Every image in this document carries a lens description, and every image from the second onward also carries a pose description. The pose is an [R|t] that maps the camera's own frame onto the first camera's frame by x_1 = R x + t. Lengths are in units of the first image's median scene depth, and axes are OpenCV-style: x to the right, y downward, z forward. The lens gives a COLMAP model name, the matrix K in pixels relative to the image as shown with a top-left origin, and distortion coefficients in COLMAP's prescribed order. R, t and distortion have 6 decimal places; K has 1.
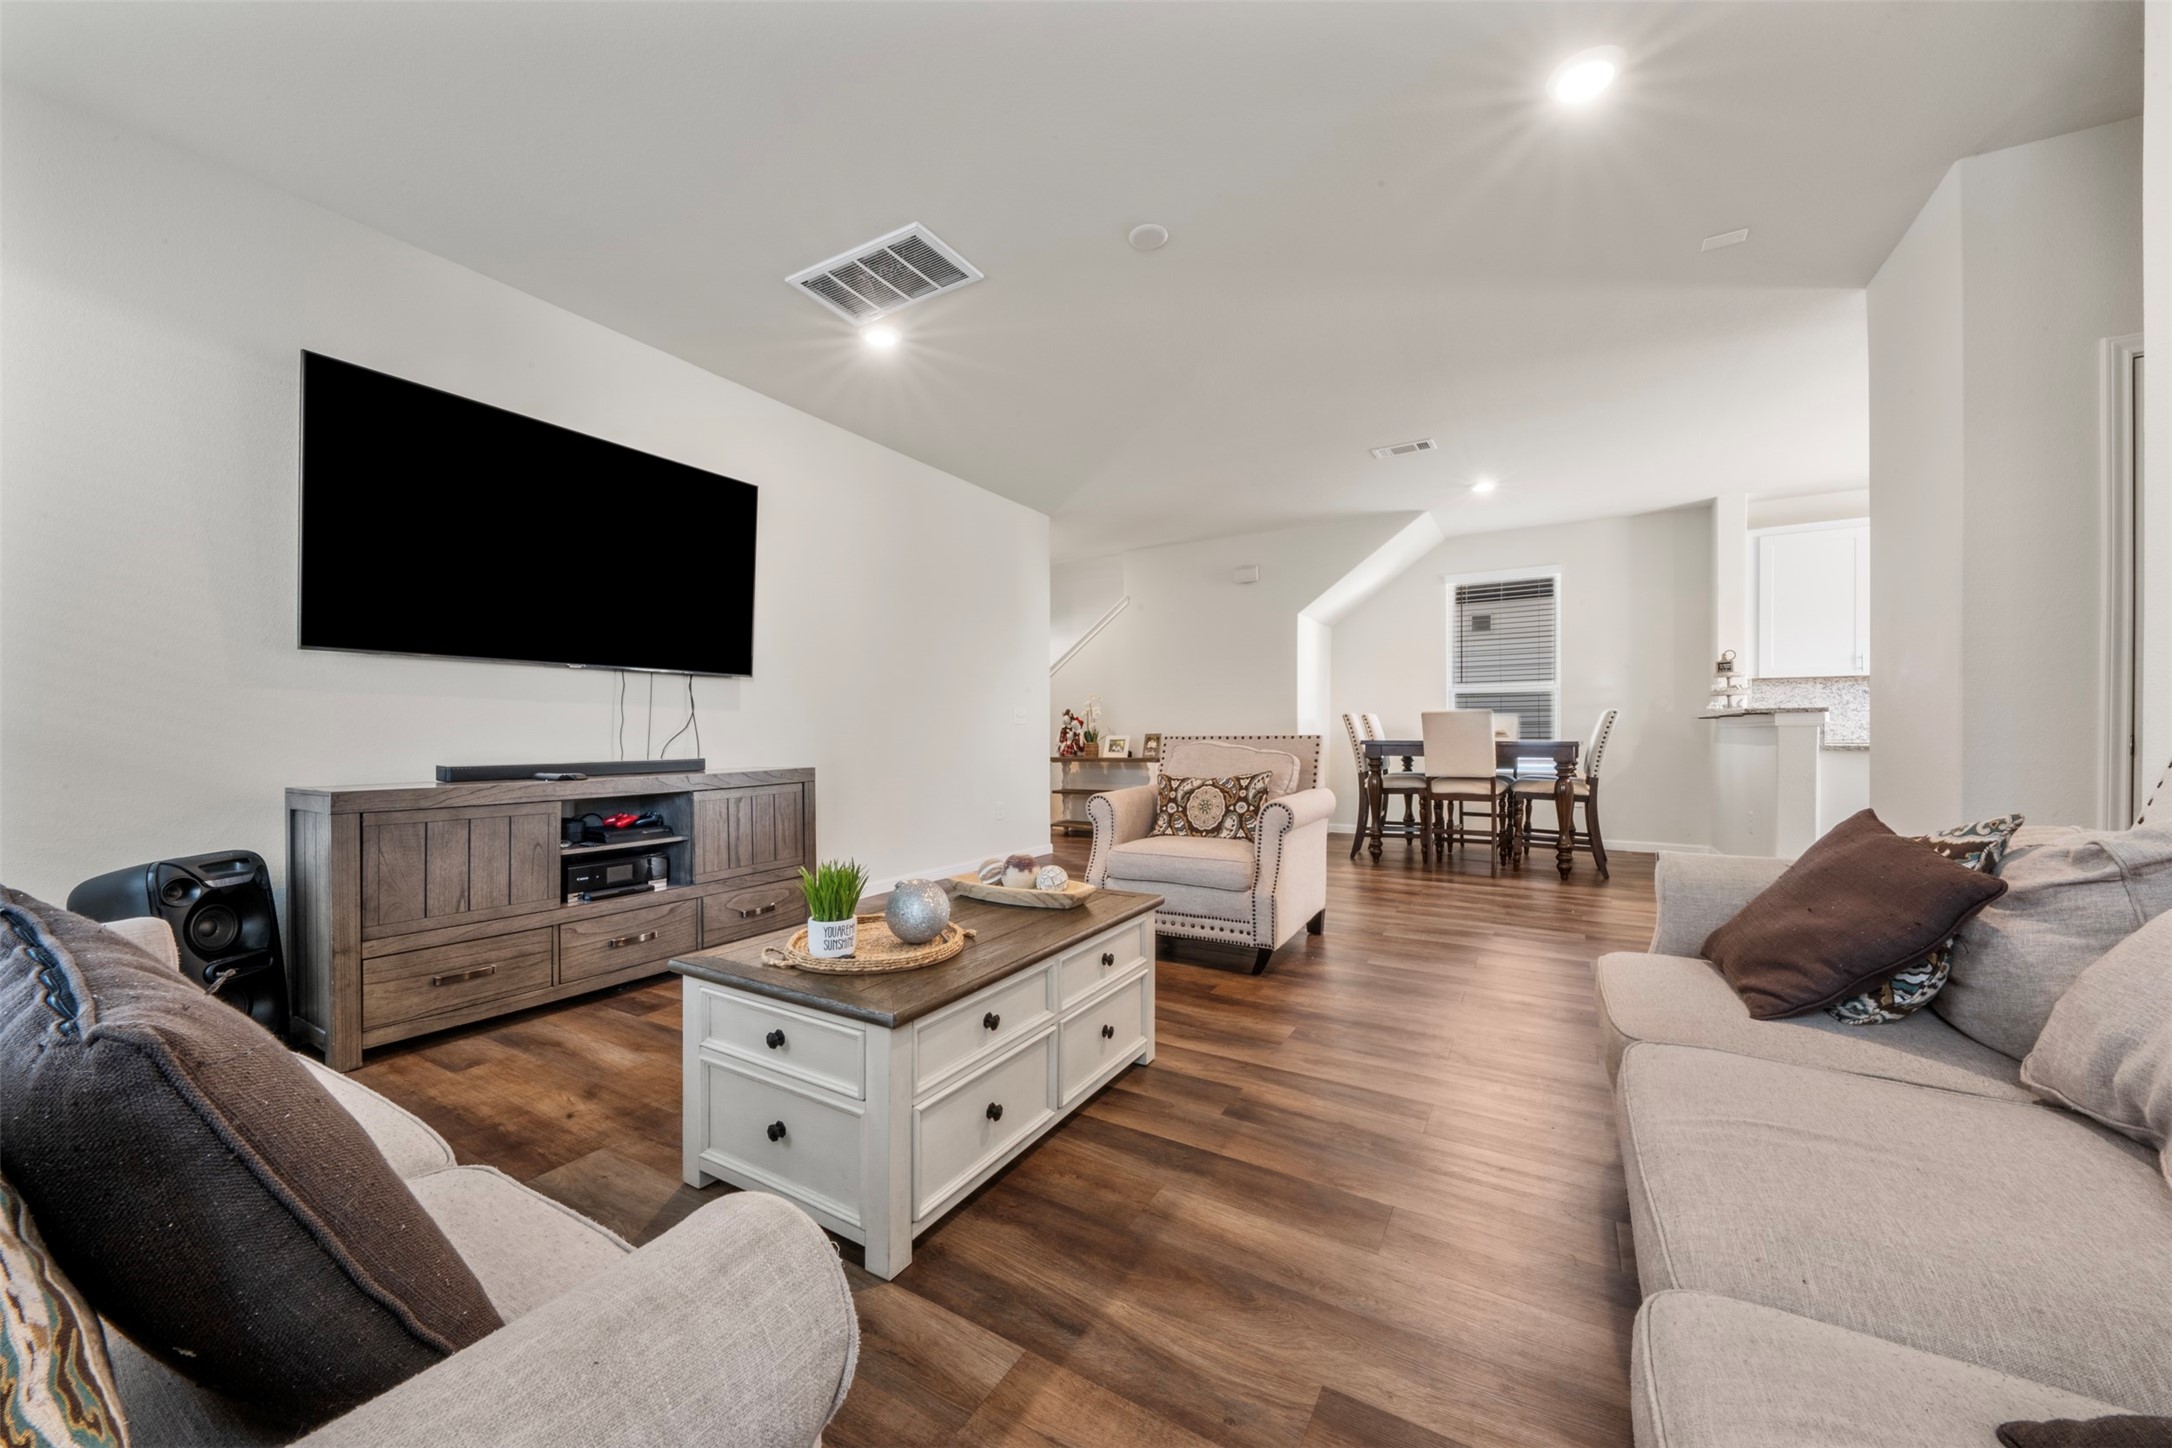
lens RADIAL K [[807.7, 0, 1072.8], [0, 807.7, 732.4], [0, 0, 1]] dist [0.009801, -0.000067]
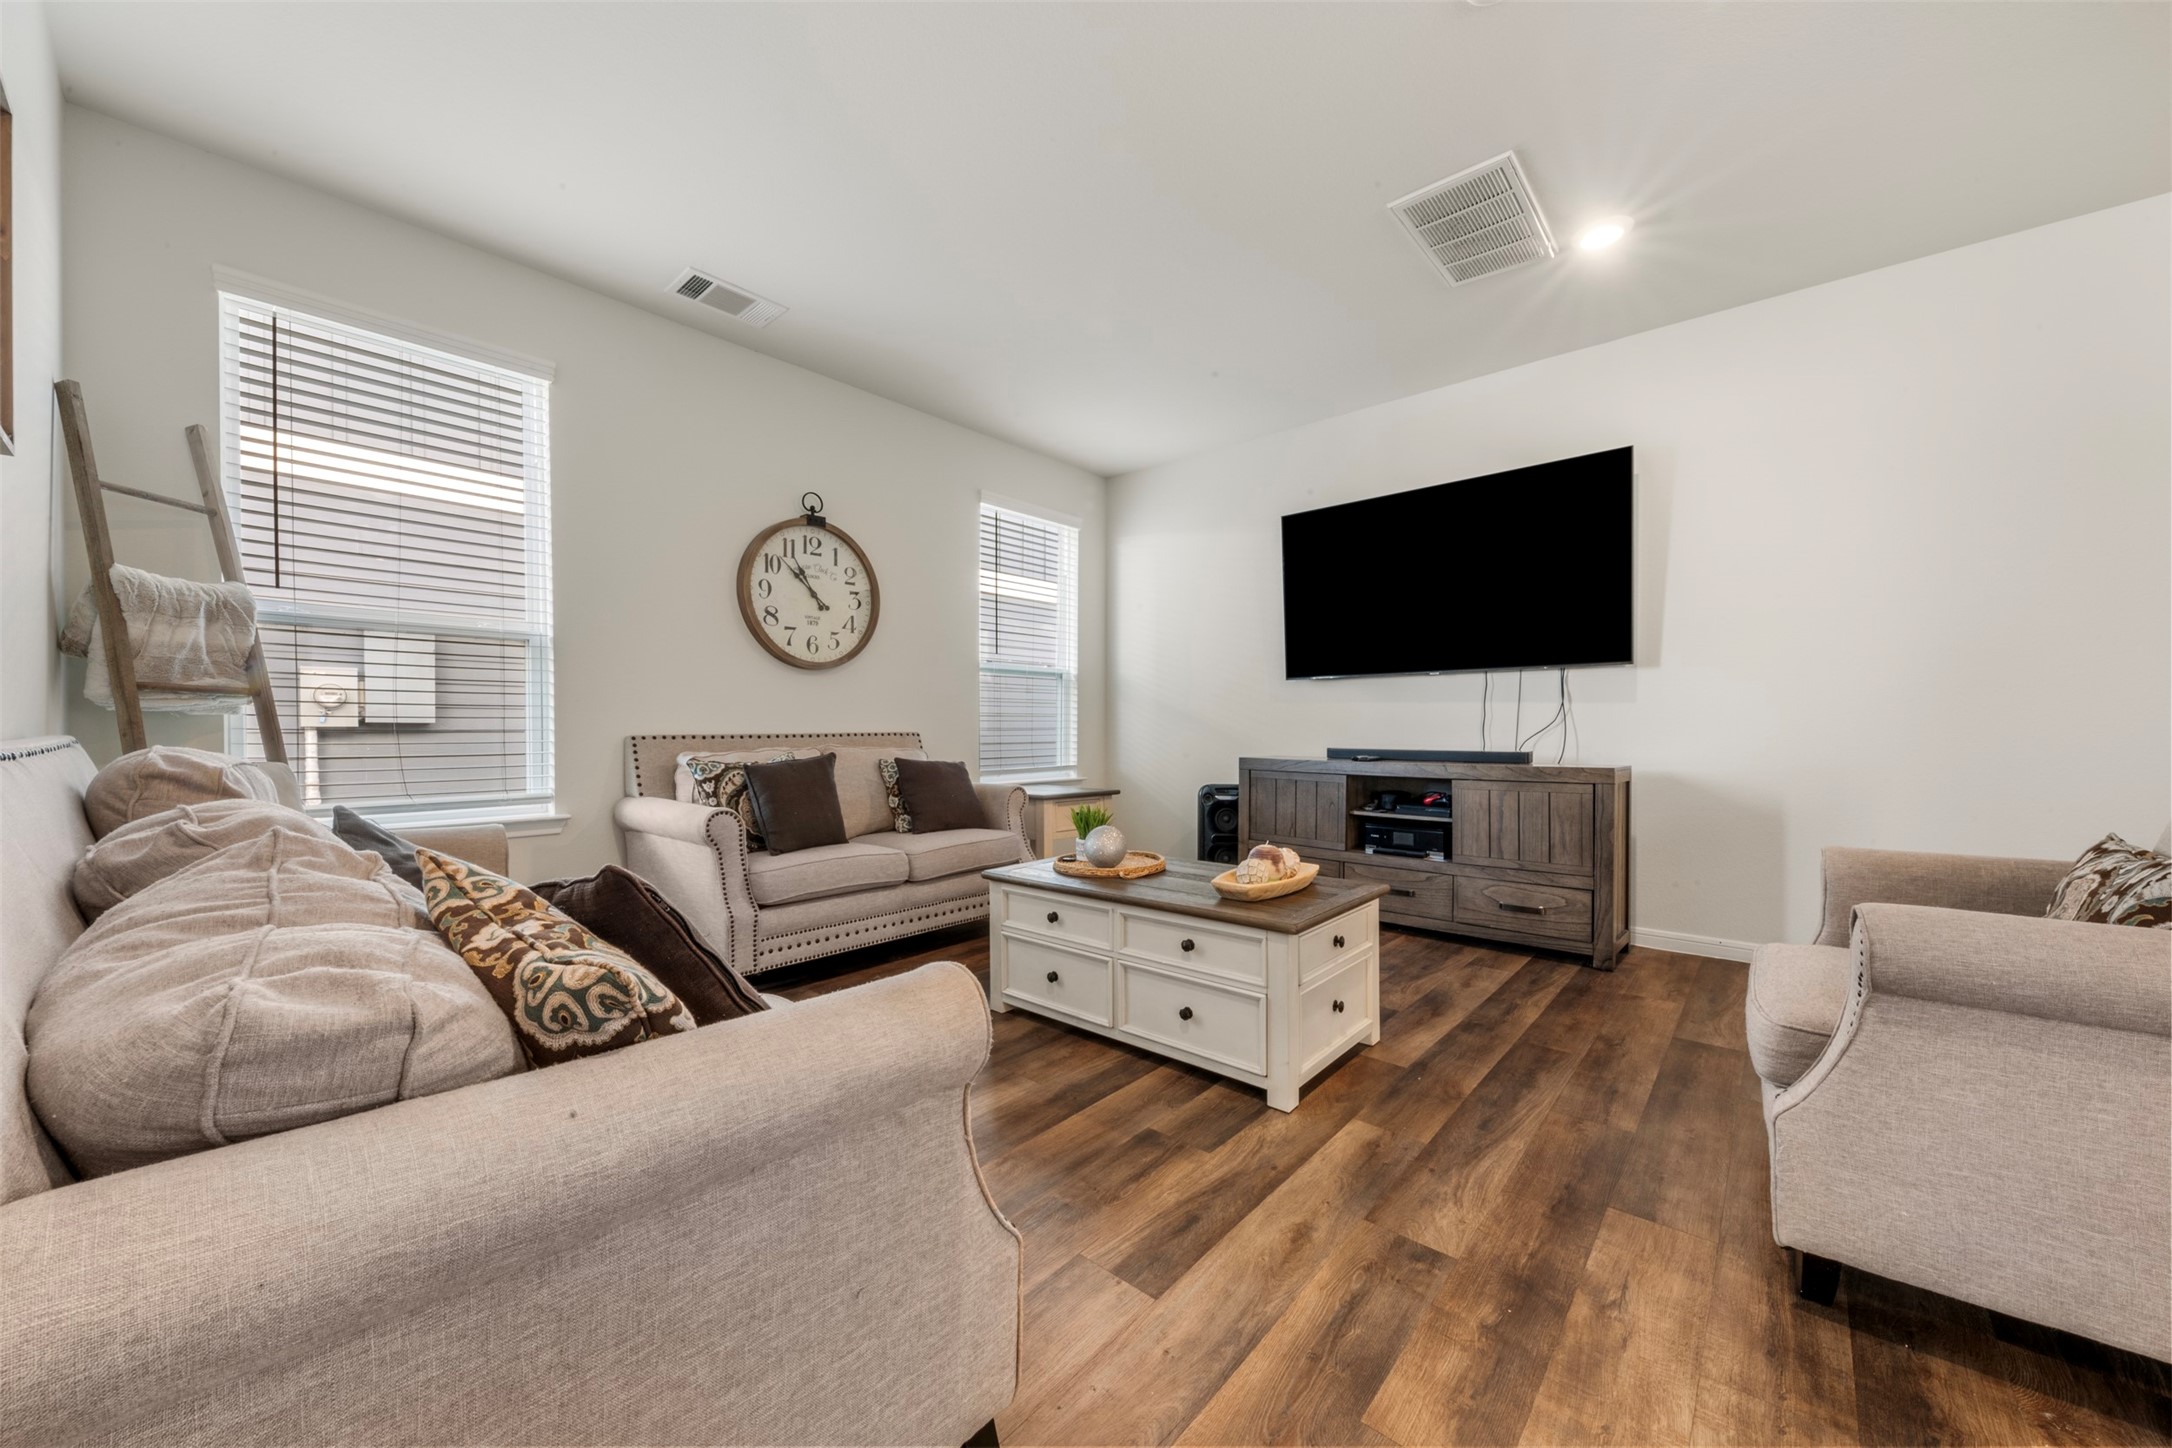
lens RADIAL K [[807.7, 0, 1072.8], [0, 807.7, 732.4], [0, 0, 1]] dist [0.009801, -0.000067]
pose [[-0.195556, 0.009504, -0.980646, 0.812270], [-0.003664, 0.999939, 0.010421, -0.001728], [0.980686, 0.005631, -0.195509, 0.787285]]
